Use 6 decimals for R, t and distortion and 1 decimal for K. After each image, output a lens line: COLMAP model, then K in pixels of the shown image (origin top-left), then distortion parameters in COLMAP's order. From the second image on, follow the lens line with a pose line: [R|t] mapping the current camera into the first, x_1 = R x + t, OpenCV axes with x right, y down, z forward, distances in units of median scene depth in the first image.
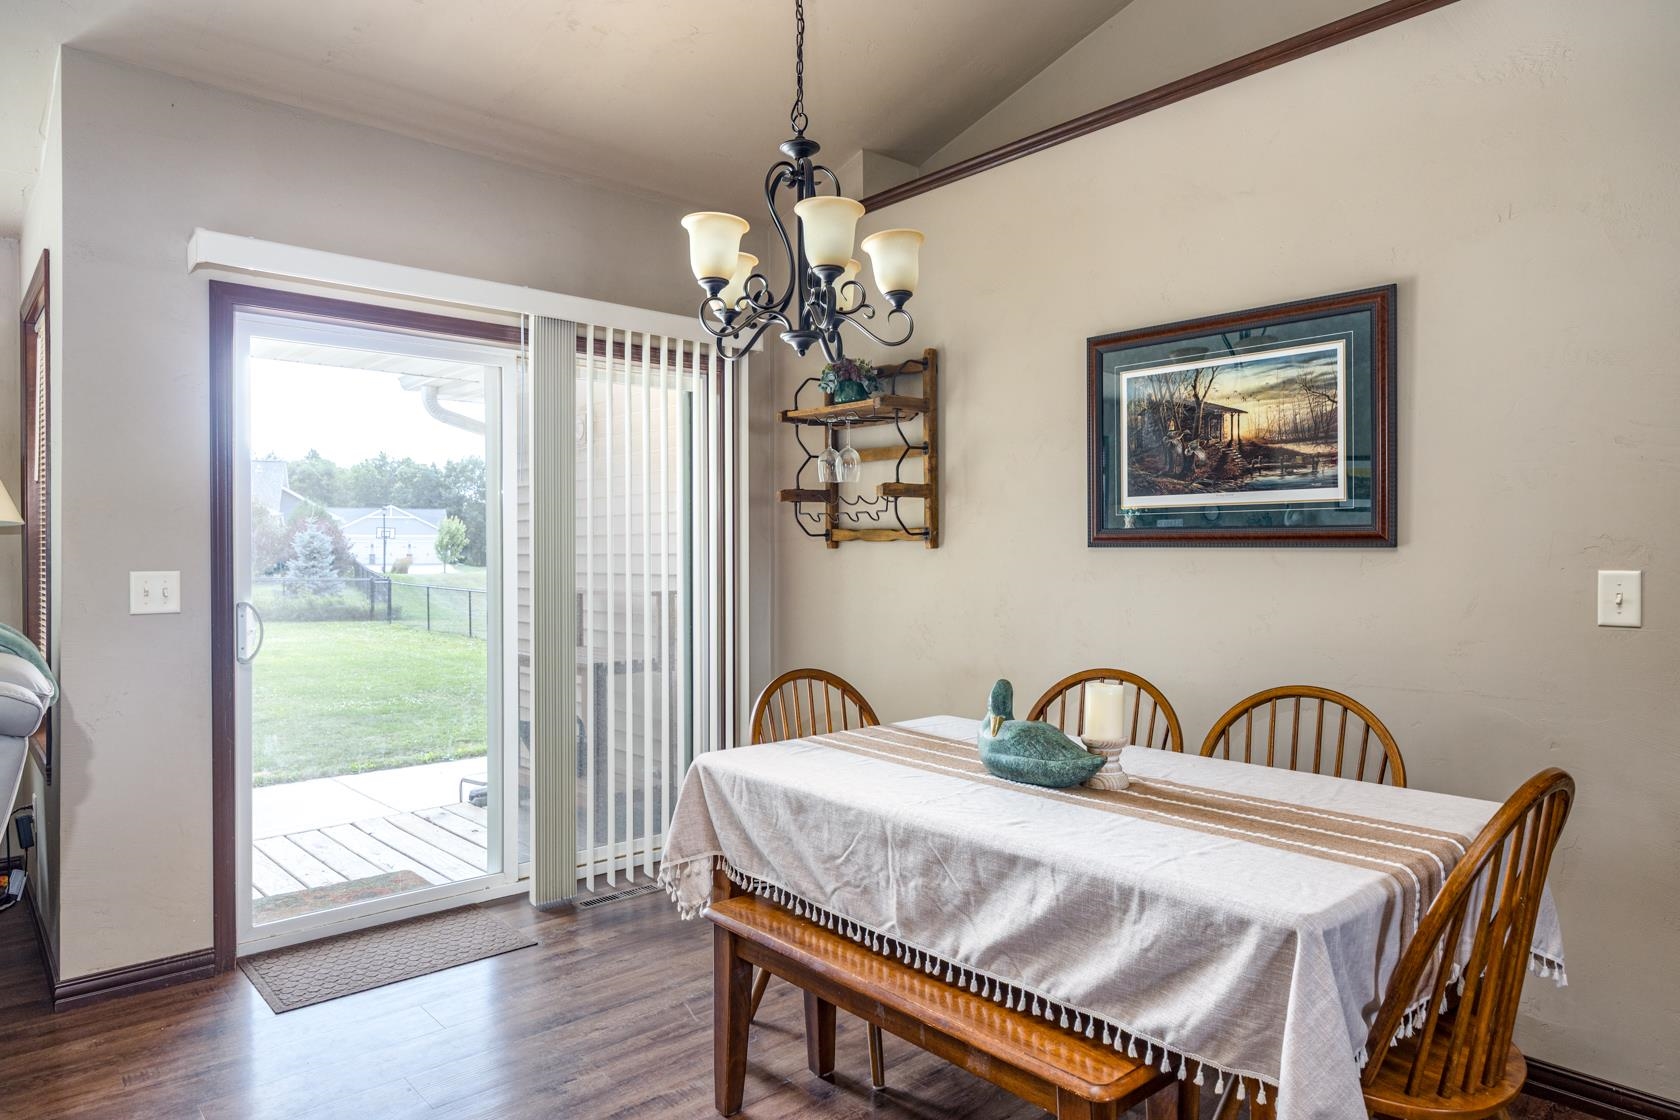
lens RADIAL K [[1031.2, 0, 809.0], [0, 1031.2, 554.9], [0, 0, 1]] dist [-0.007884, 0.001952]
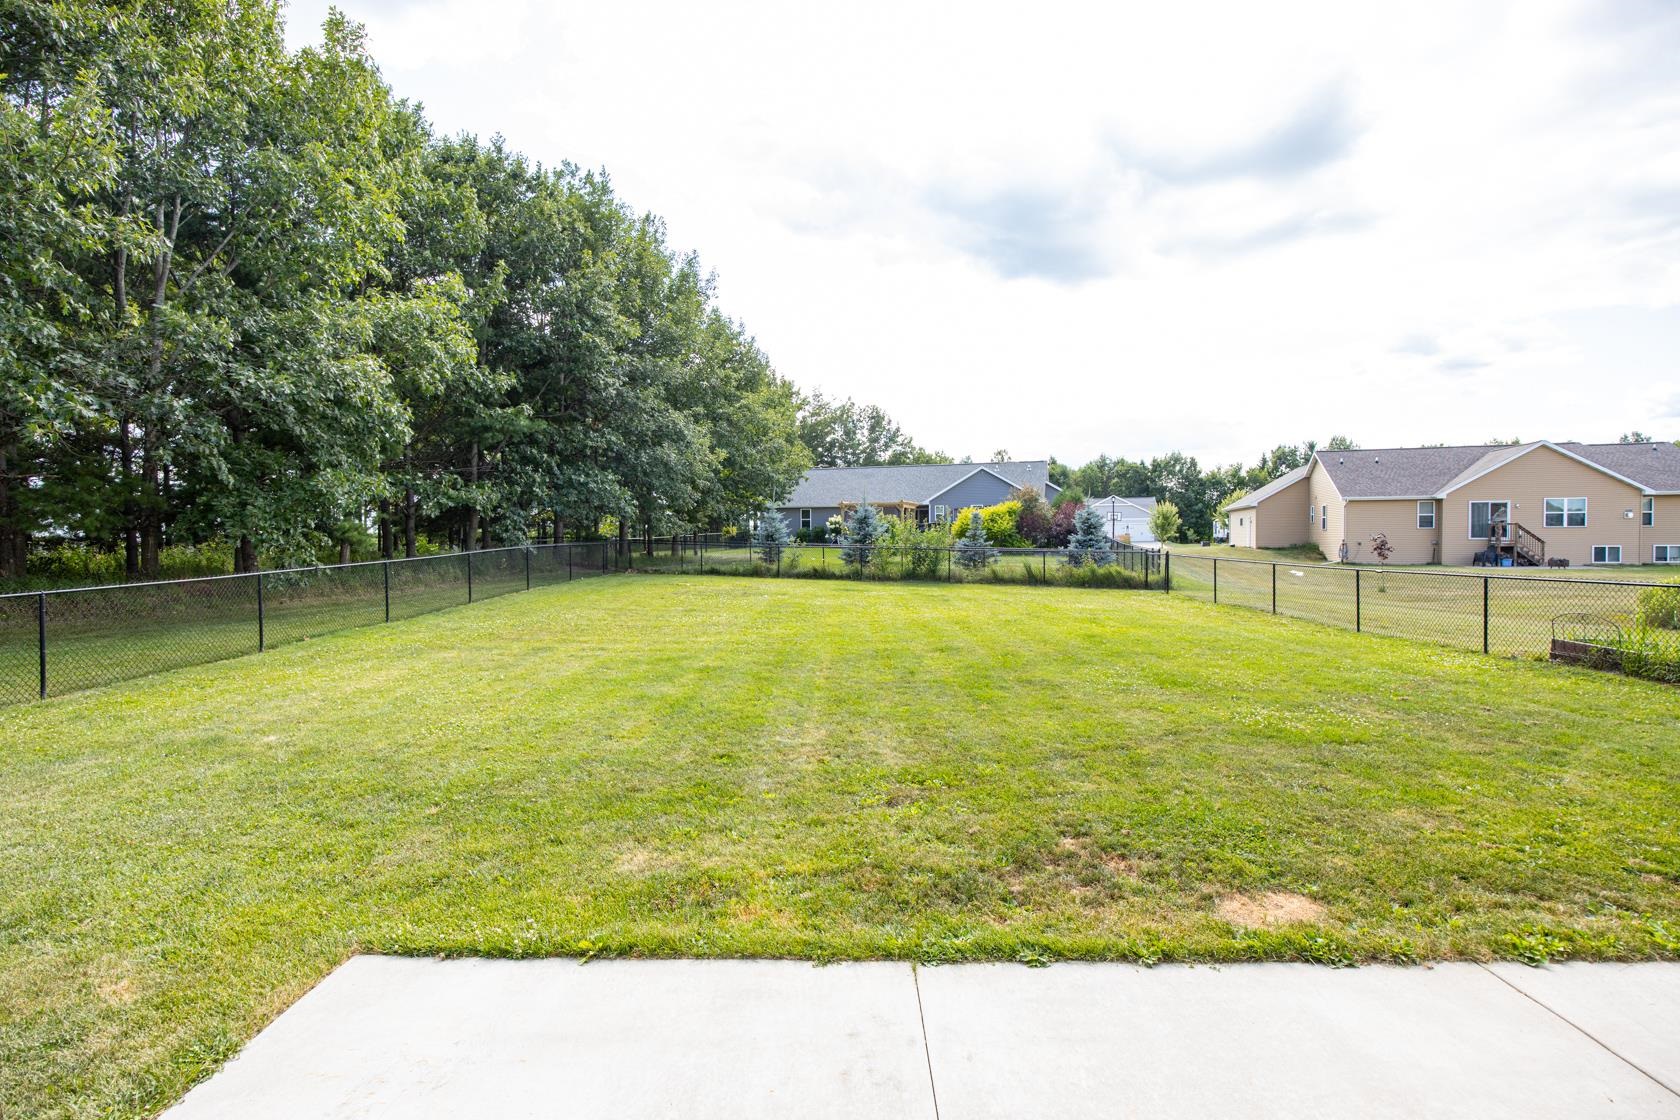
lens RADIAL K [[809.9, 0, 833.5], [0, 809.9, 554.5], [0, 0, 1]] dist [0.004476, 0.000564]
pose [[0.757932, 0.009118, -0.652270, -1.585033], [0.006536, 0.999746, 0.021571, 0.089028], [0.652301, -0.020613, 0.757679, 1.919676]]
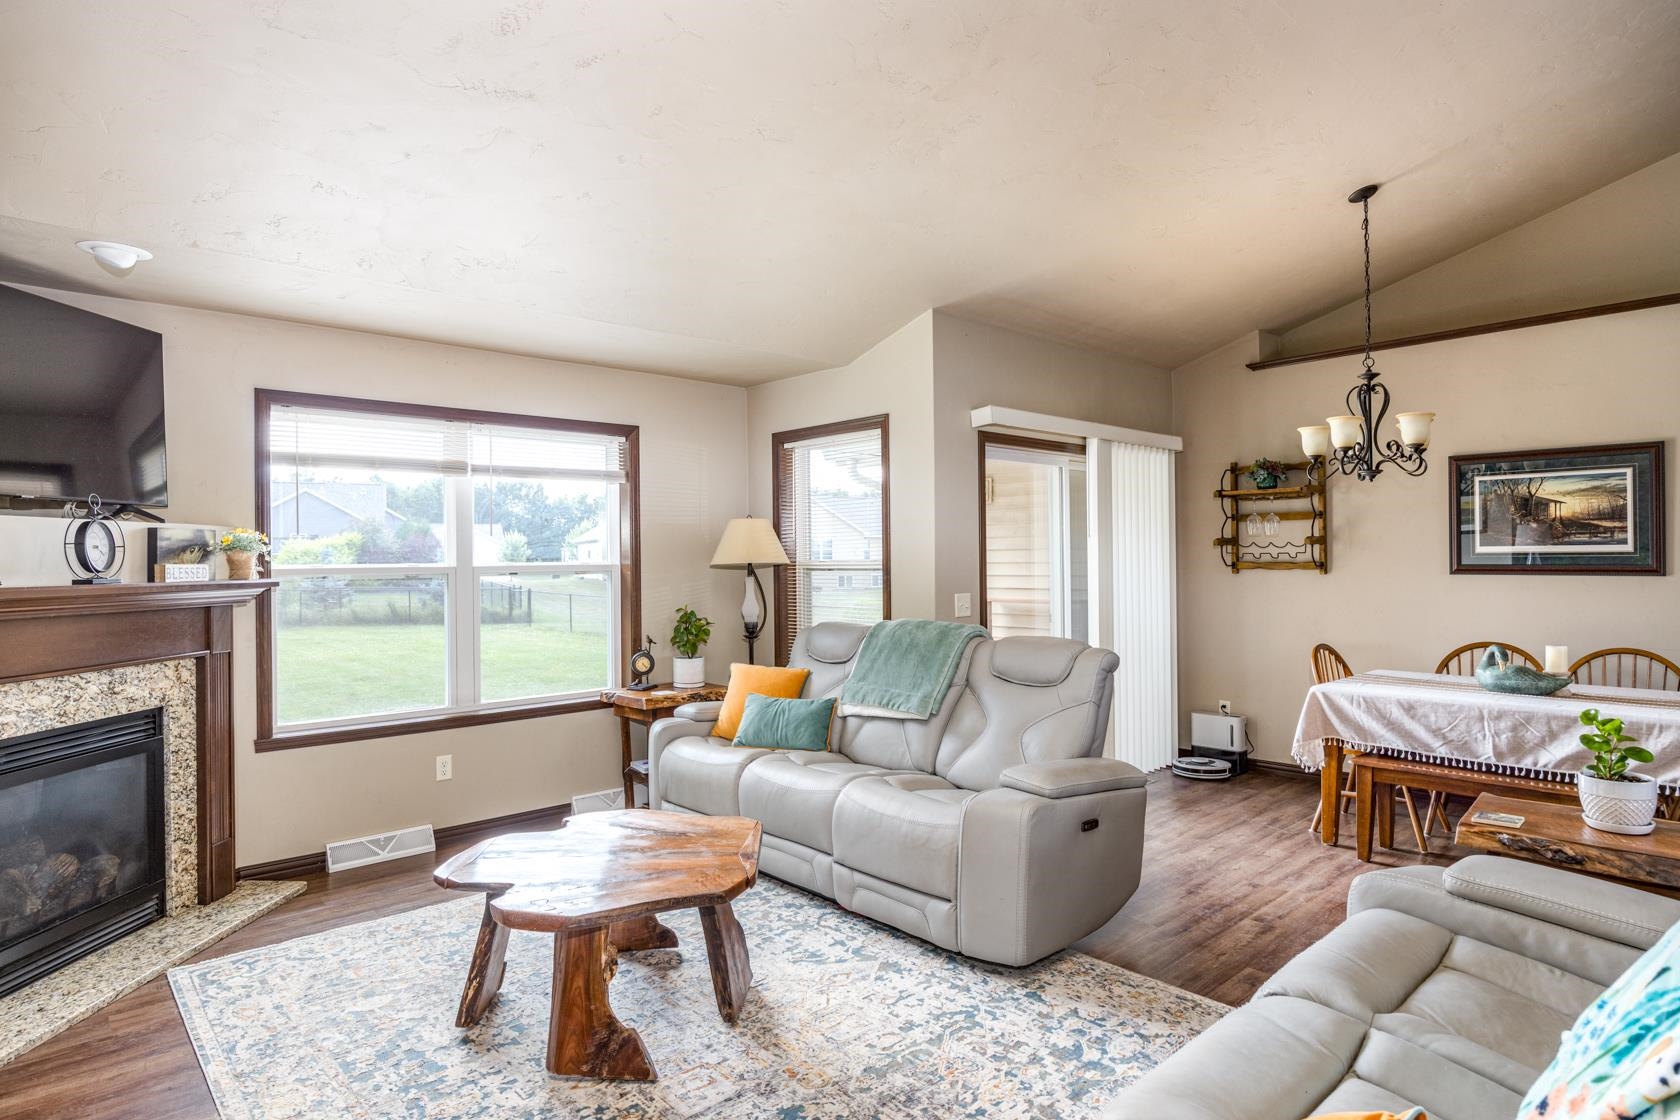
lens RADIAL K [[917.7, 0, 827.9], [0, 917.7, 560.3], [0, 0, 1]] dist [-0.004084, -0.001246]
pose [[0.999900, -0.009379, 0.010552, -0.961575], [0.009392, 0.999955, -0.001170, -0.047069], [-0.010541, 0.001269, 0.999944, -0.662061]]
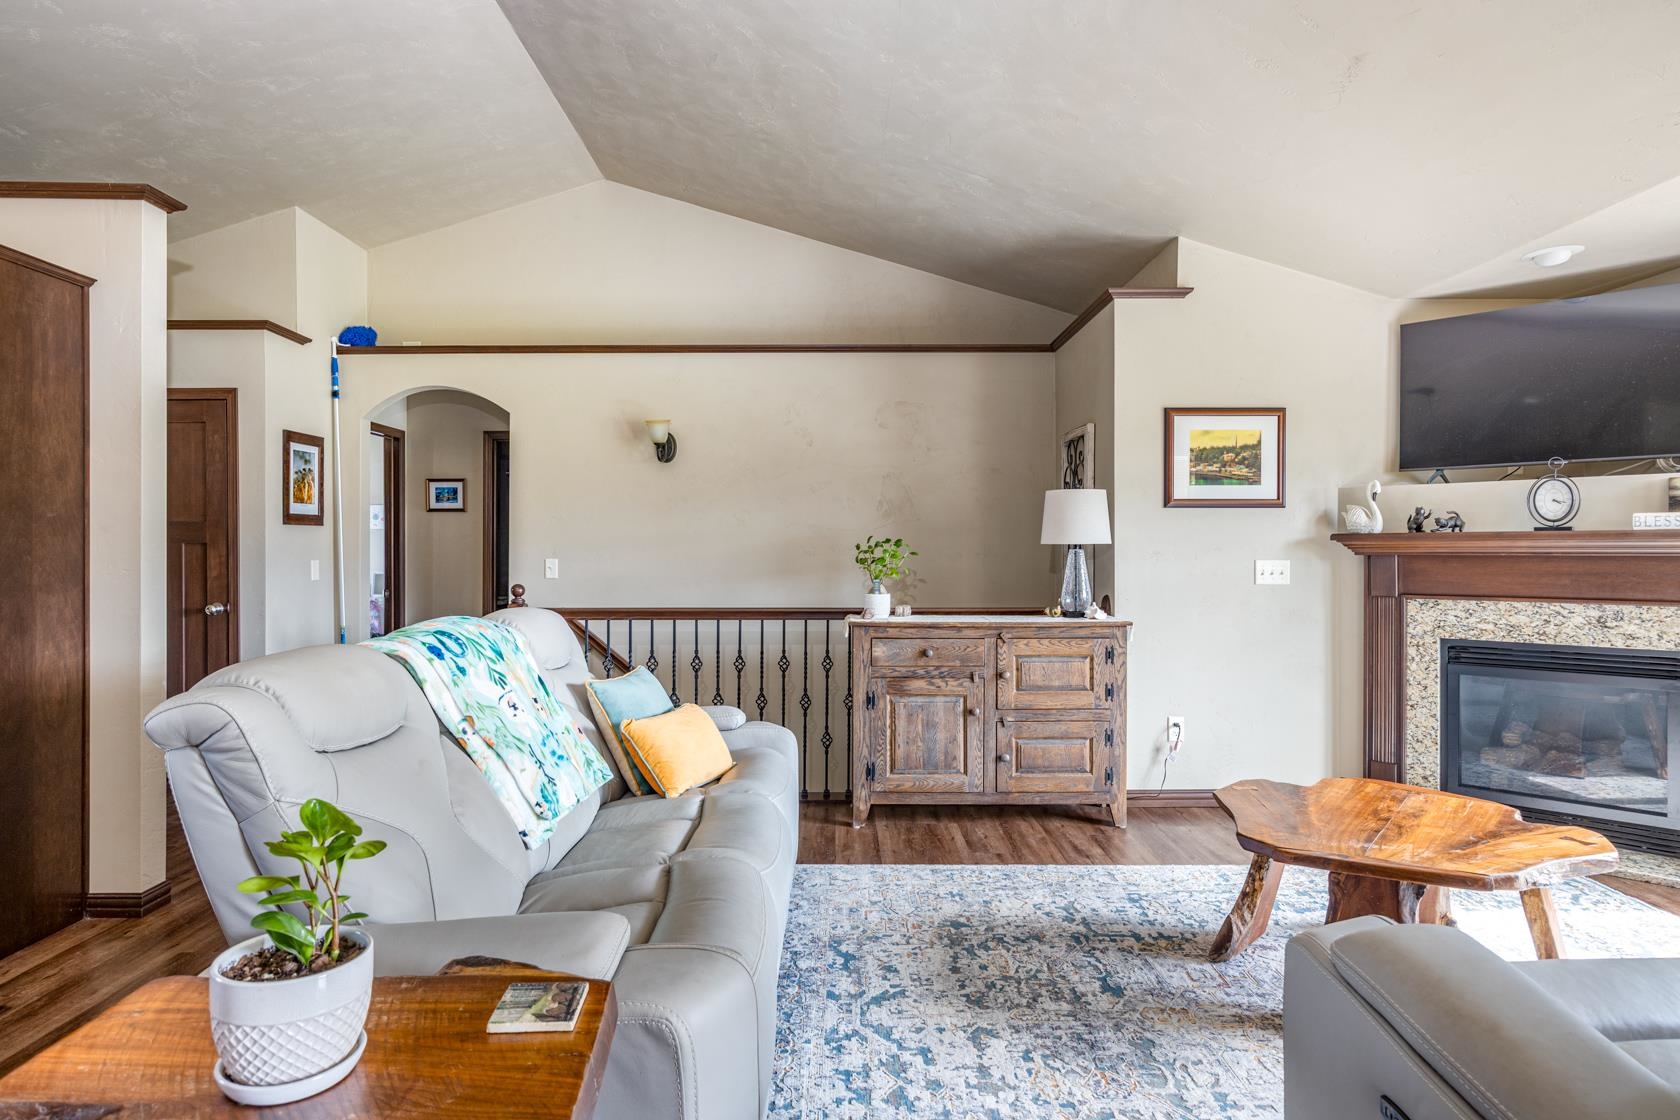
lens RADIAL K [[917.7, 0, 838.4], [0, 917.7, 560.1], [0, 0, 1]] dist [-0.004084, -0.001246]
pose [[-0.652833, 0.009712, -0.757440, -0.091694], [0.001097, 0.999929, 0.011875, -0.000649], [0.757501, 0.006922, -0.652797, 0.574413]]
